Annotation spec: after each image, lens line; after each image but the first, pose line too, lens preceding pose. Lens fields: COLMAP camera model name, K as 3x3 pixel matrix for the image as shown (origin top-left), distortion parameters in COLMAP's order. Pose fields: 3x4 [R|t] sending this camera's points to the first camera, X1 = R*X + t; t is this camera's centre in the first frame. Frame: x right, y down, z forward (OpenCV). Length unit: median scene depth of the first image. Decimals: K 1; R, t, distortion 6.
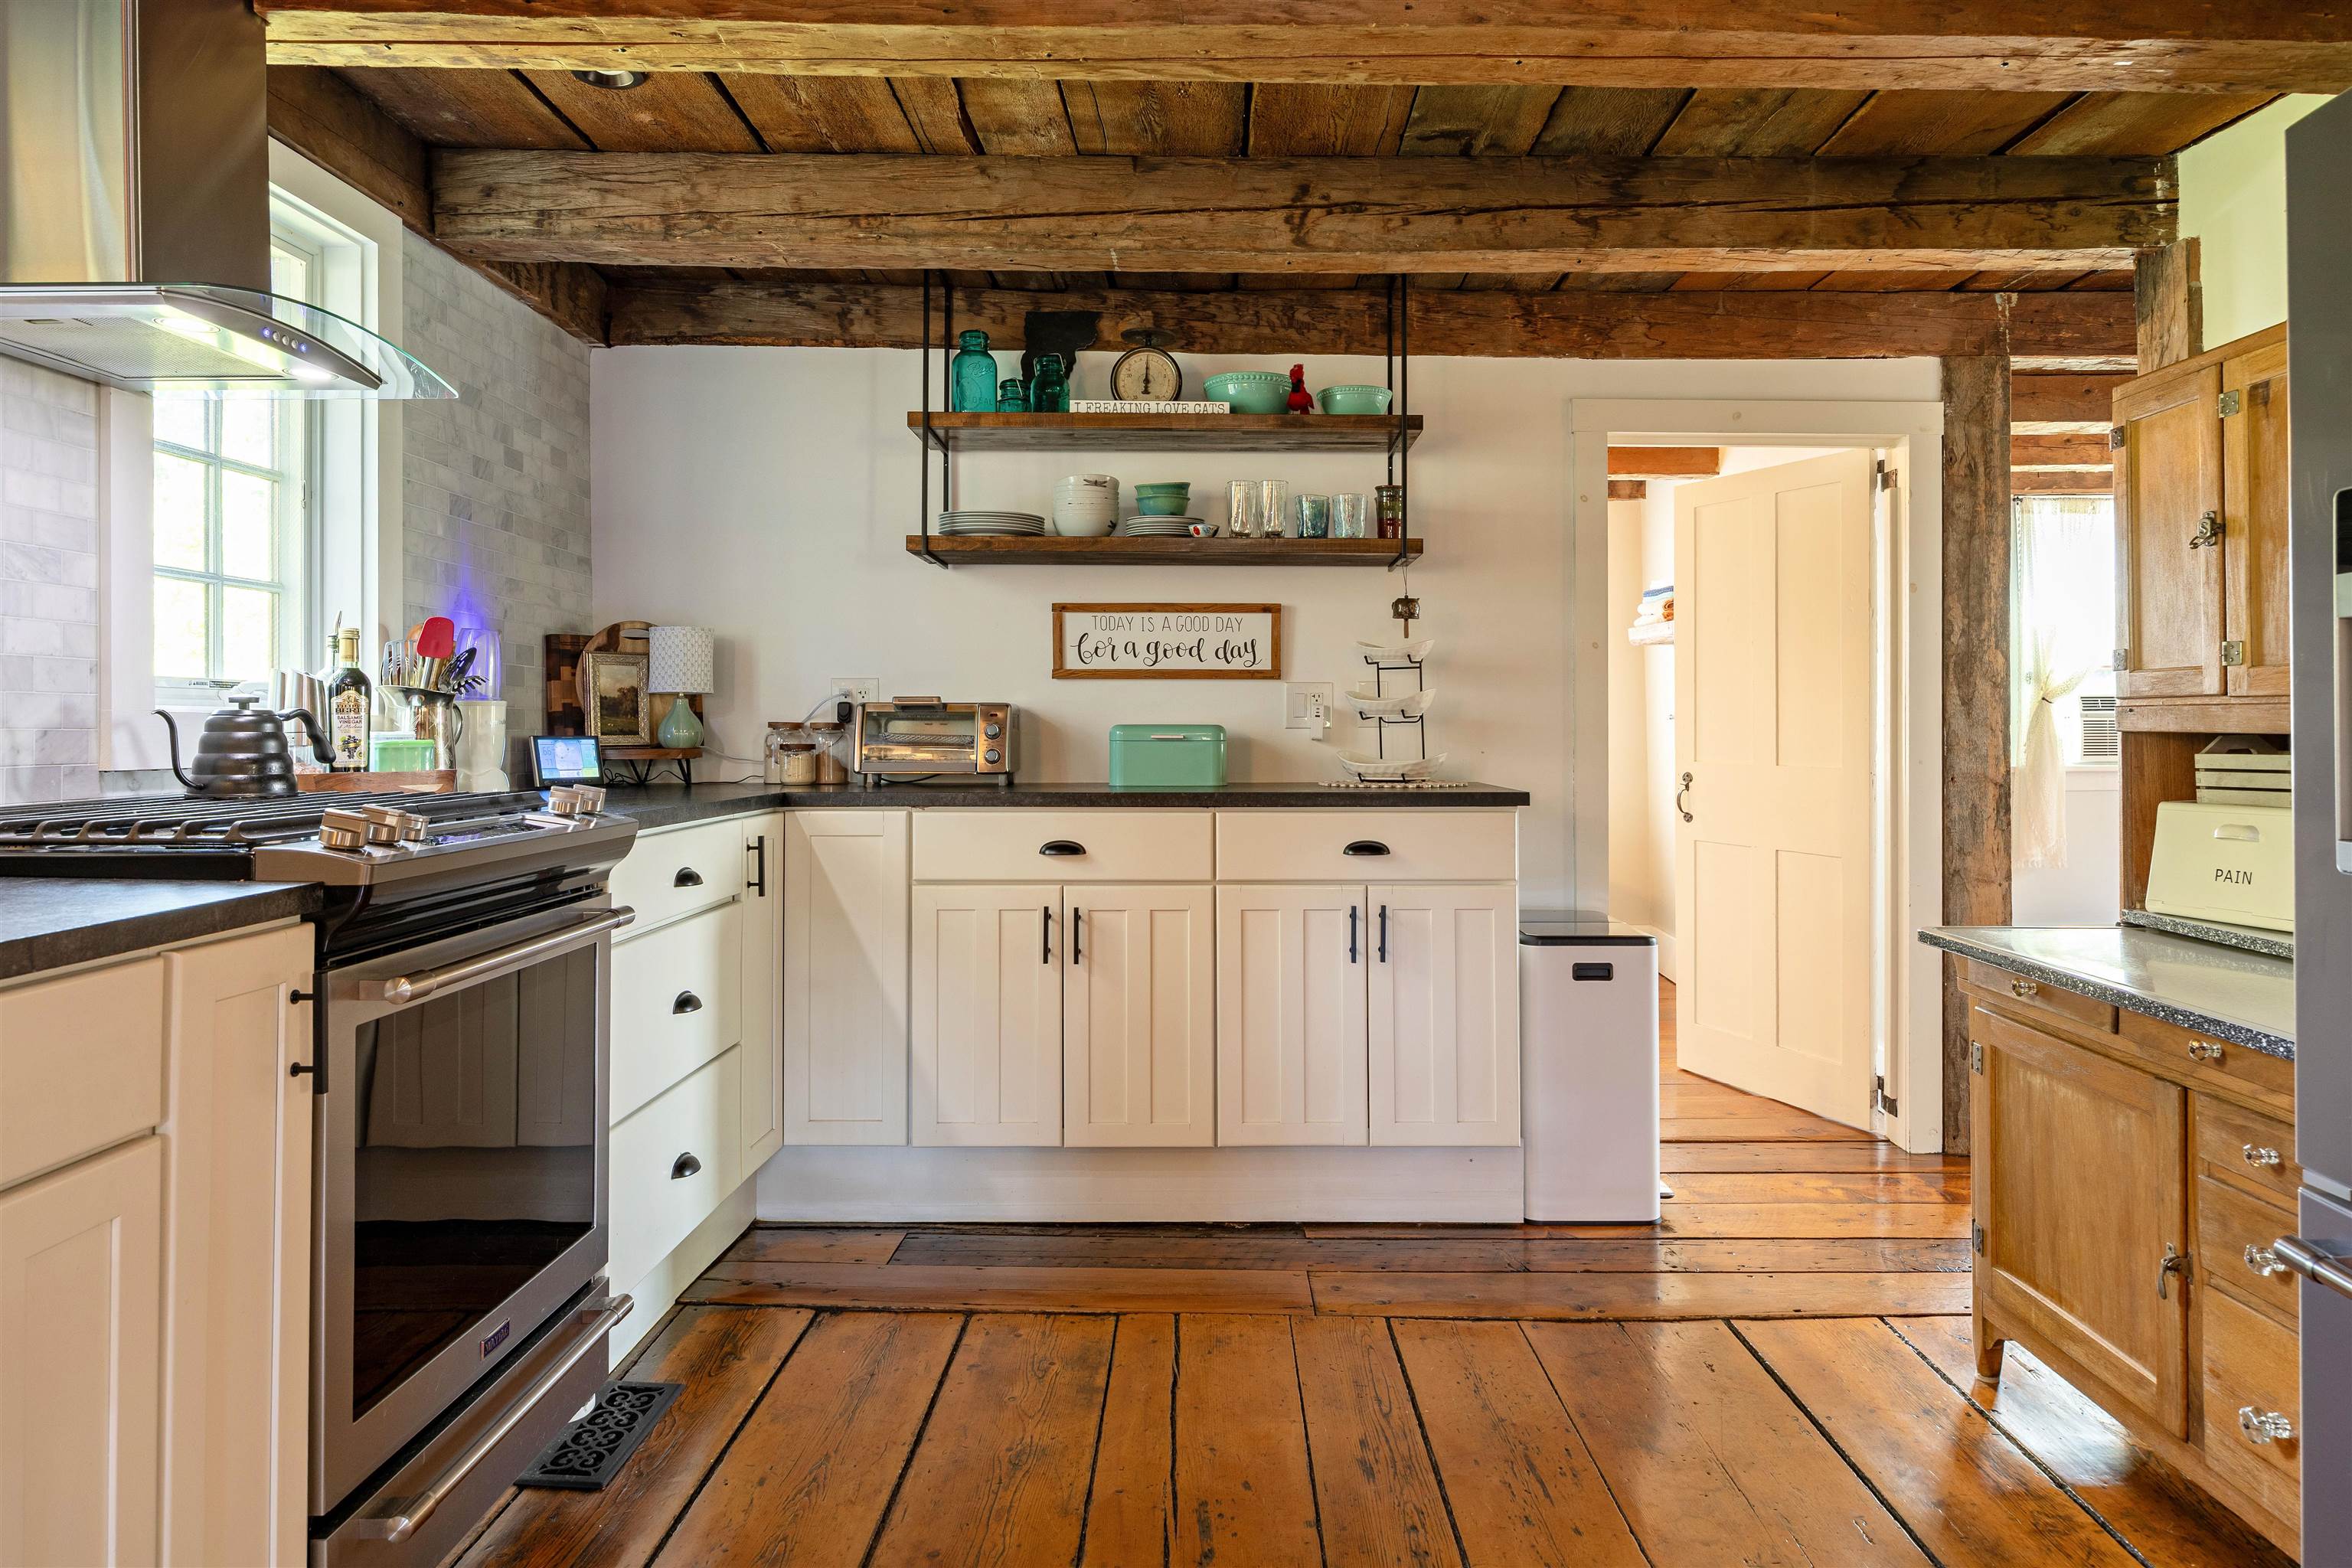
lens RADIAL K [[1500.7, 0, 1177.8], [0, 1500.7, 709.5], [0, 0, 1]] dist [-0.001715, -0.000879]
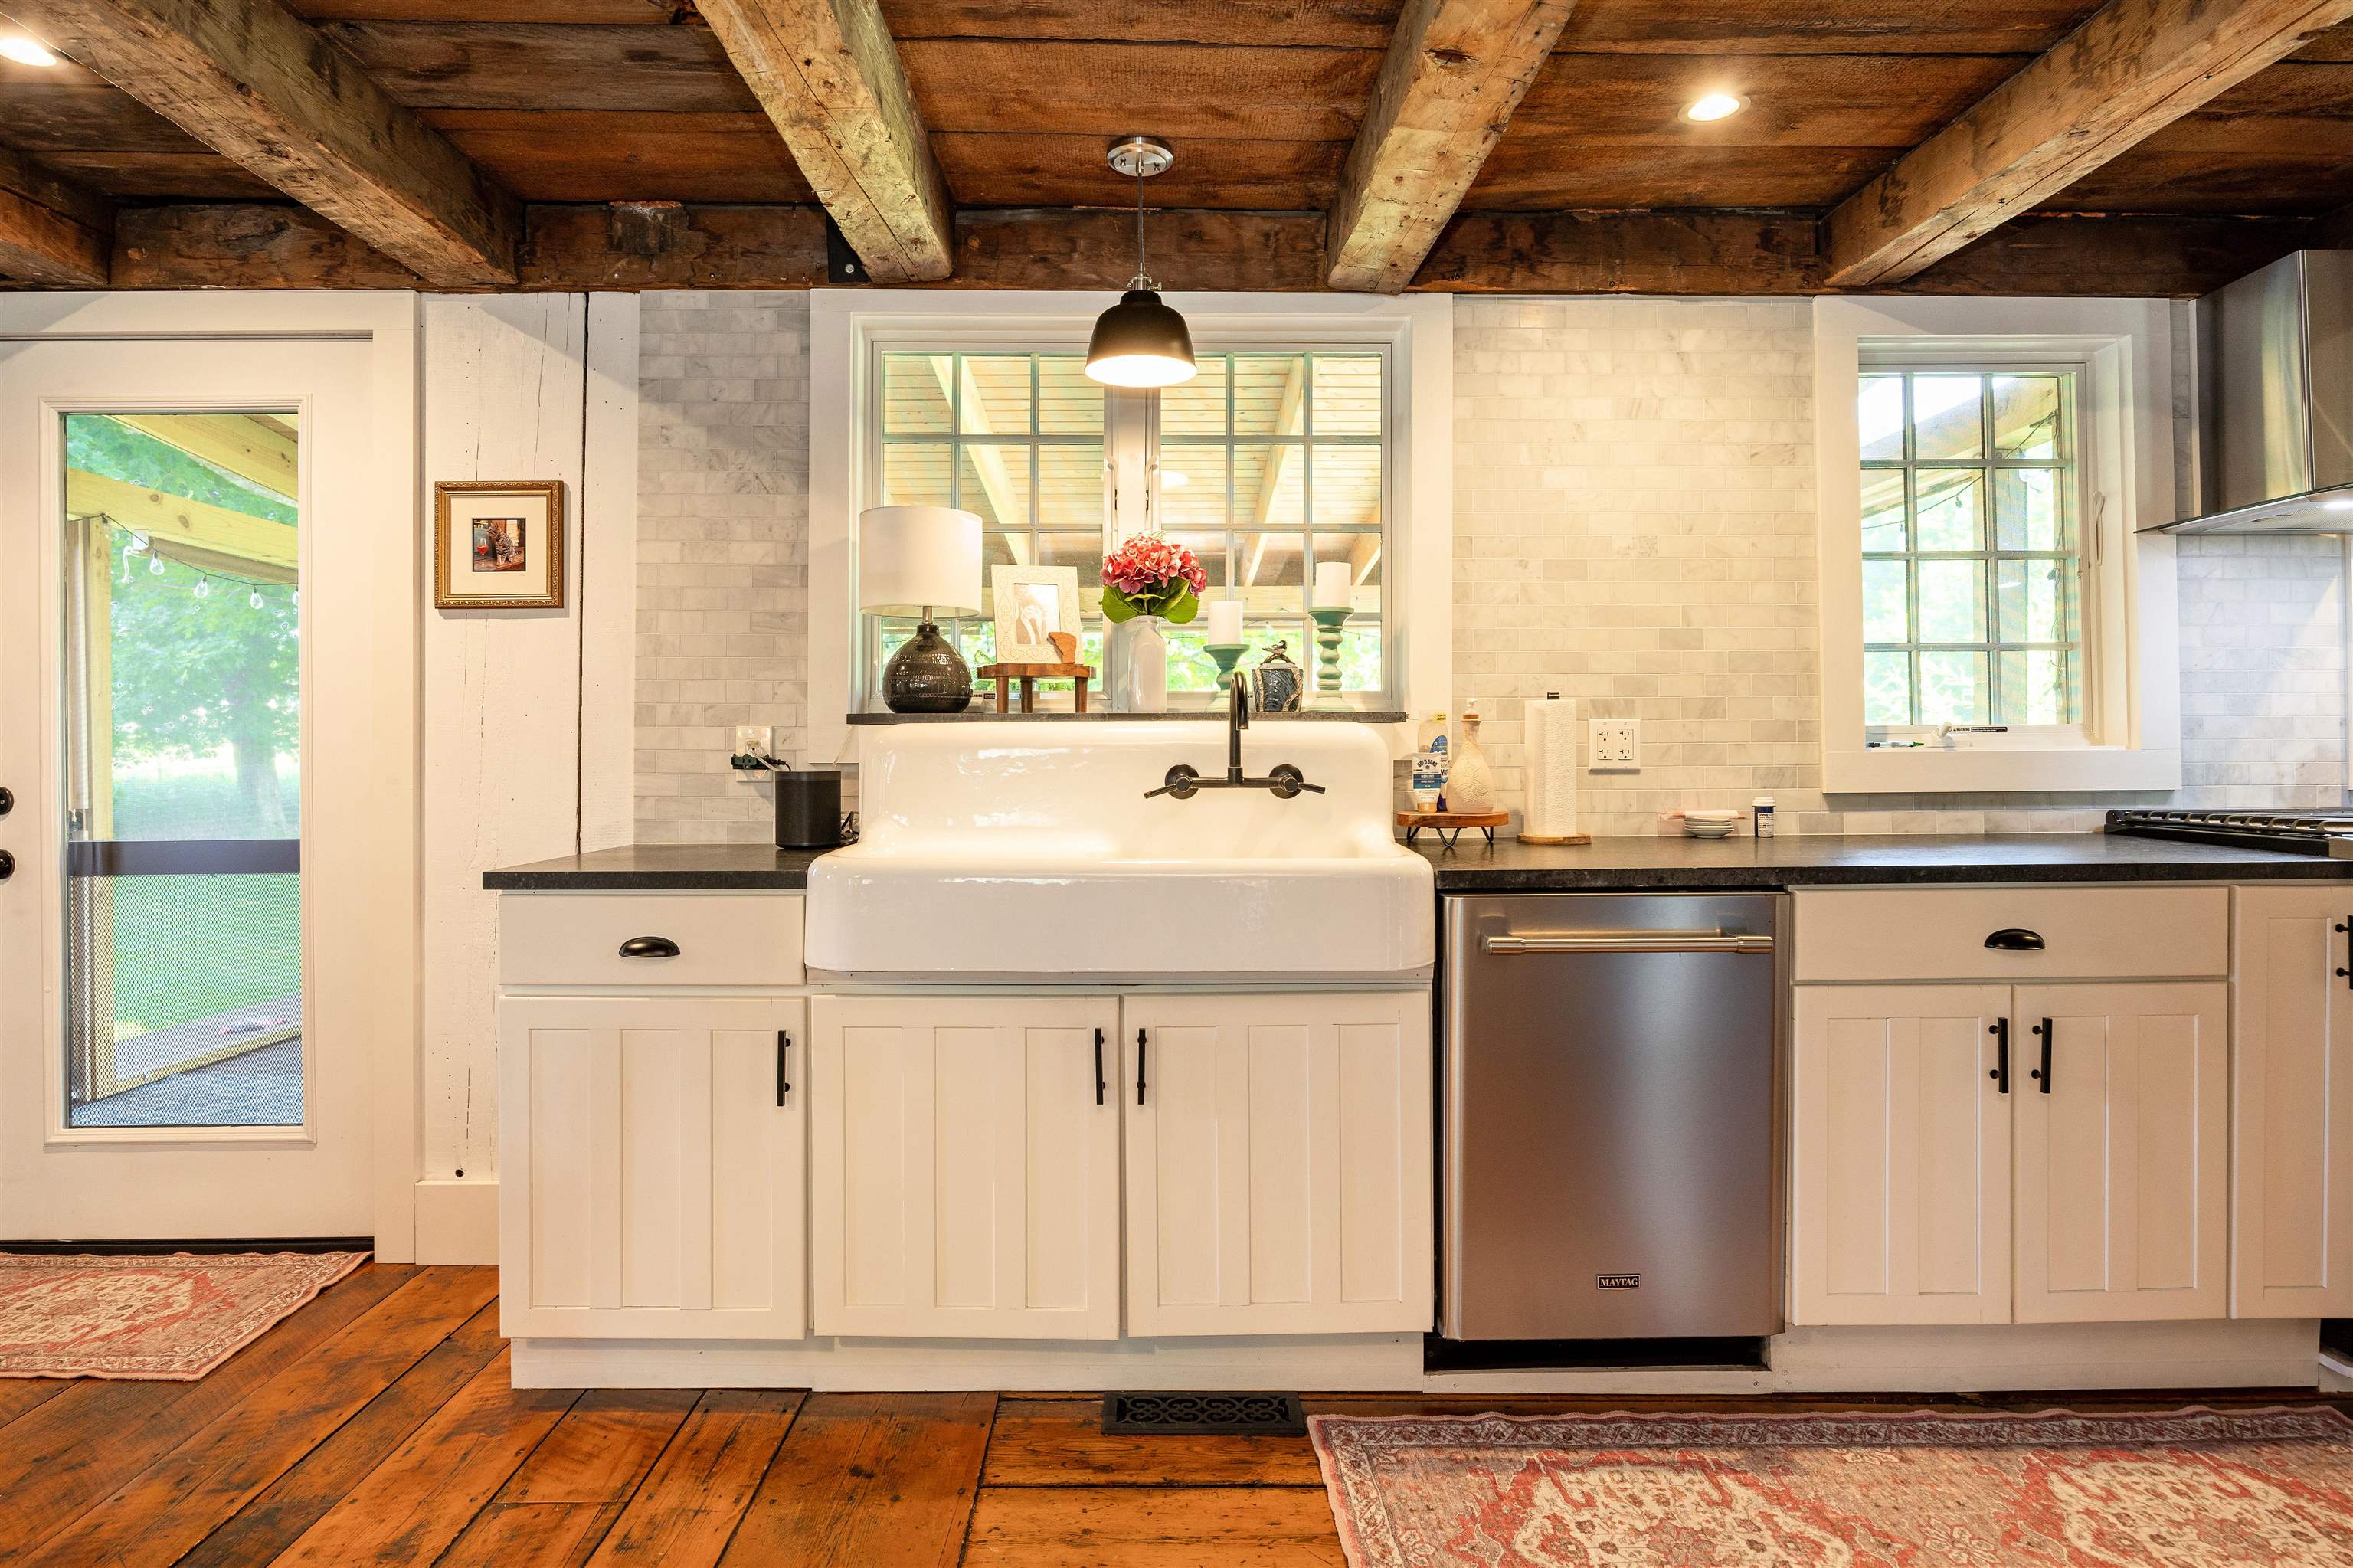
lens RADIAL K [[1405.6, 0, 1175.7], [0, 1405.6, 744.2], [0, 0, 1]] dist [-0.004952, 0.000204]
pose [[0.036687, -0.003401, -0.999321, 0.659218], [0.009825, 0.999947, -0.003043, -0.012197], [0.999278, -0.009707, 0.036719, -0.237401]]
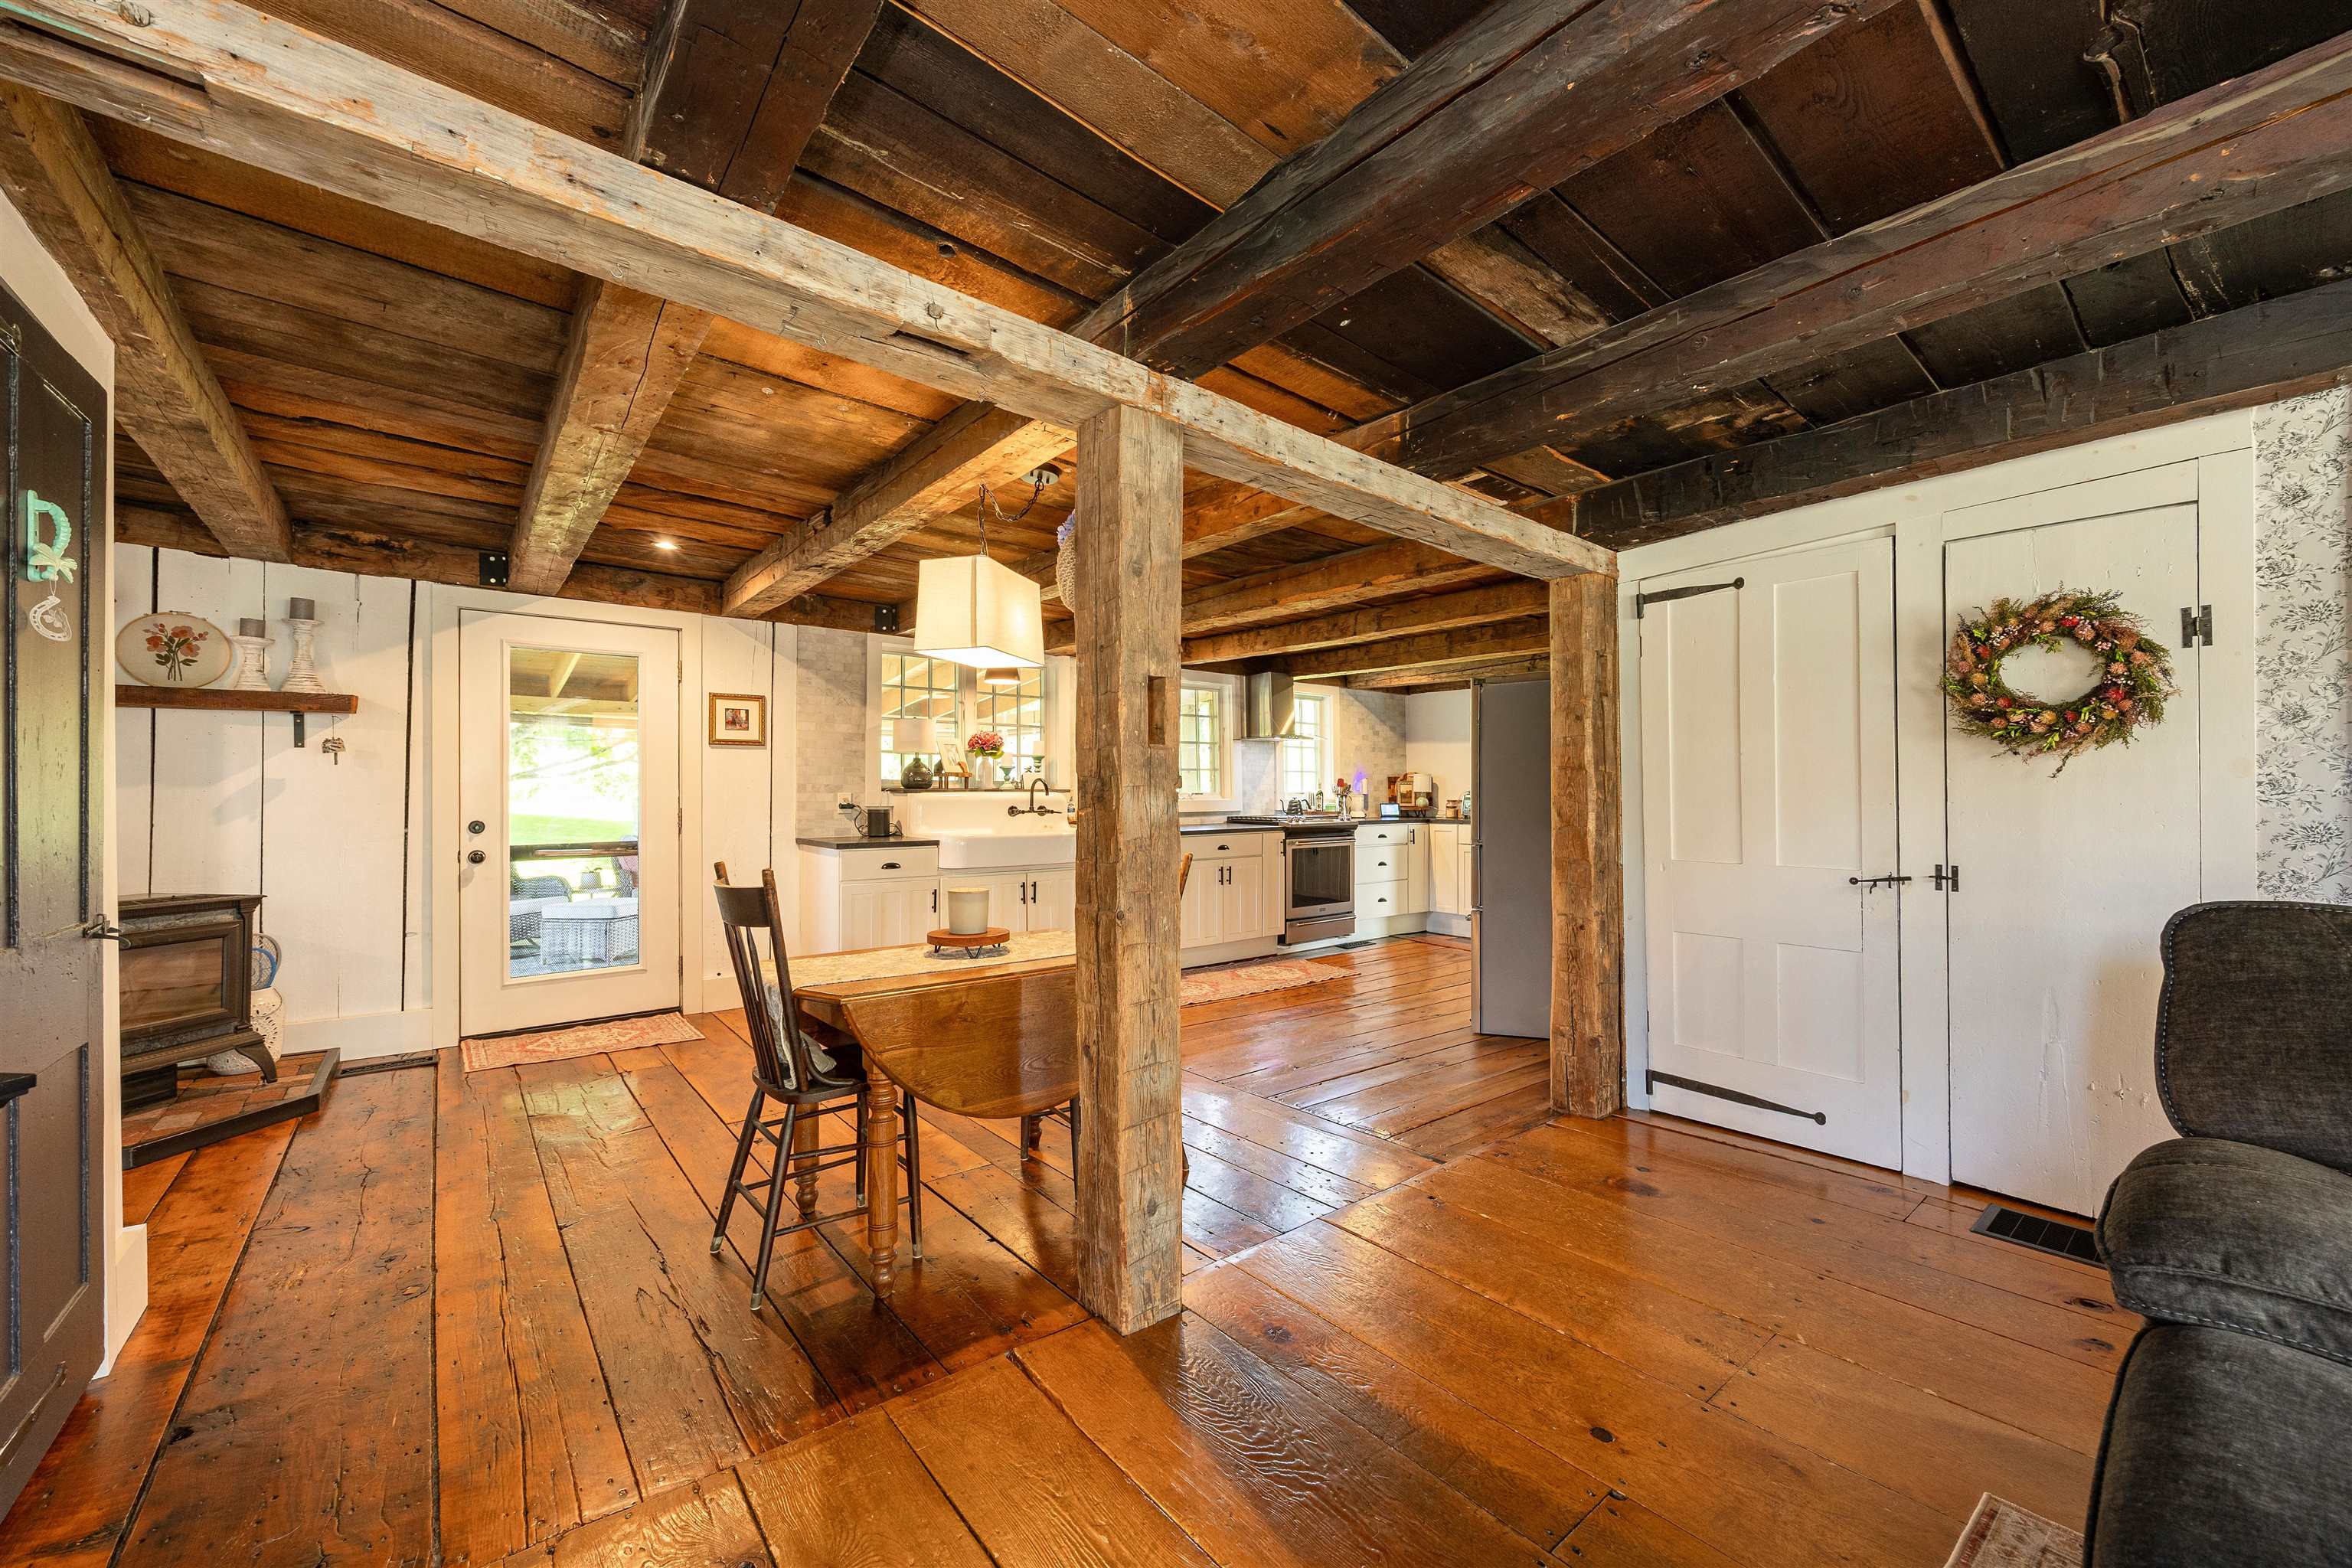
lens RADIAL K [[912.6, 0, 1176.0], [0, 912.6, 784.0], [0, 0, 1]] dist [0.000045, -0.000004]
pose [[0.644042, -0.009261, -0.764934, 1.716316], [0.008347, 0.999952, -0.005079, -0.042642], [0.764945, -0.003114, 0.644088, -1.540361]]
